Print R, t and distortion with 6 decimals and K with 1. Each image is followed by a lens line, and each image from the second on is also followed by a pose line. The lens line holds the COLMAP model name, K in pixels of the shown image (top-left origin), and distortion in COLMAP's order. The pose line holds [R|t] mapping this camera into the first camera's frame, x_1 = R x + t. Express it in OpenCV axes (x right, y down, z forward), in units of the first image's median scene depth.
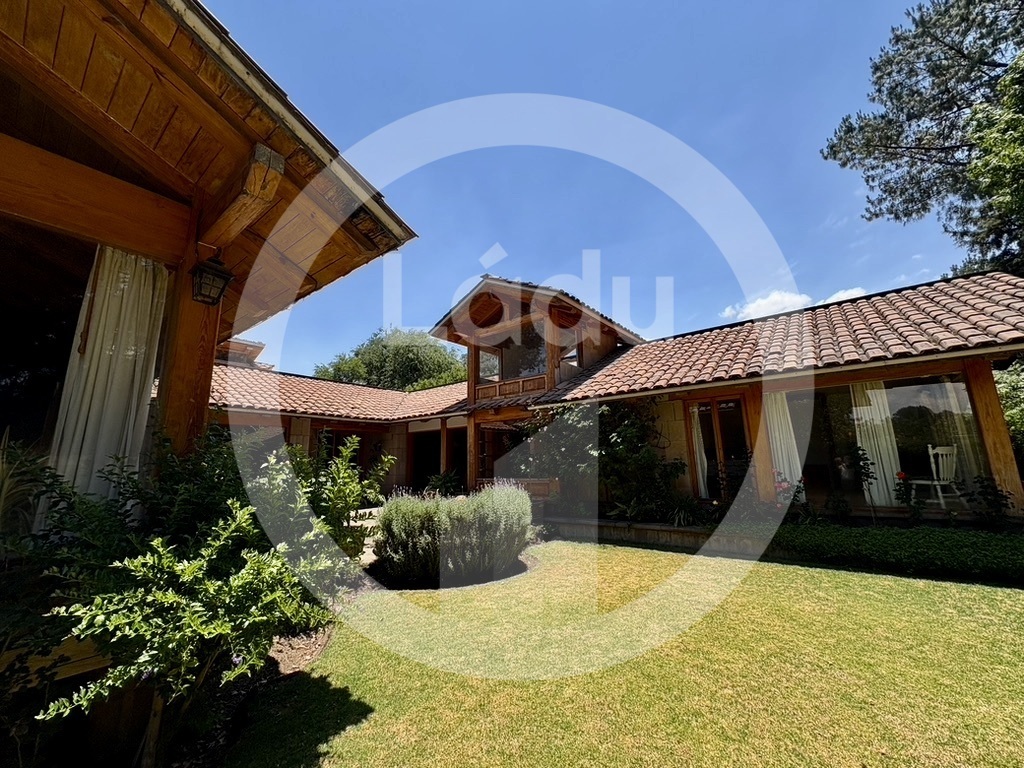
lens RADIAL K [[403.9, 0, 512.0], [0, 403.9, 384.0], [0, 0, 1]] dist [-0.001289, -0.000086]
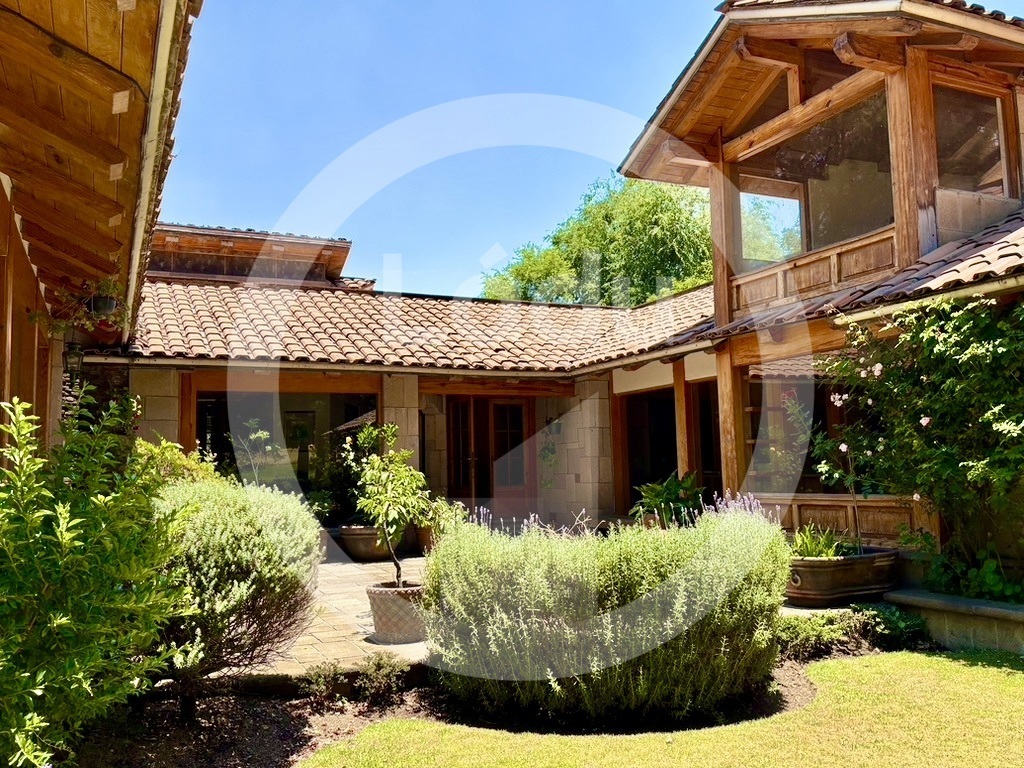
lens RADIAL K [[858.5, 0, 512.0], [0, 858.5, 384.0], [0, 0, 1]] dist [0.011485, 0.009382]
pose [[0.888010, -0.044548, -0.457662, 0.132056], [0.092169, 0.992341, 0.082245, 0.021164], [0.450493, -0.115217, 0.885314, 0.095780]]
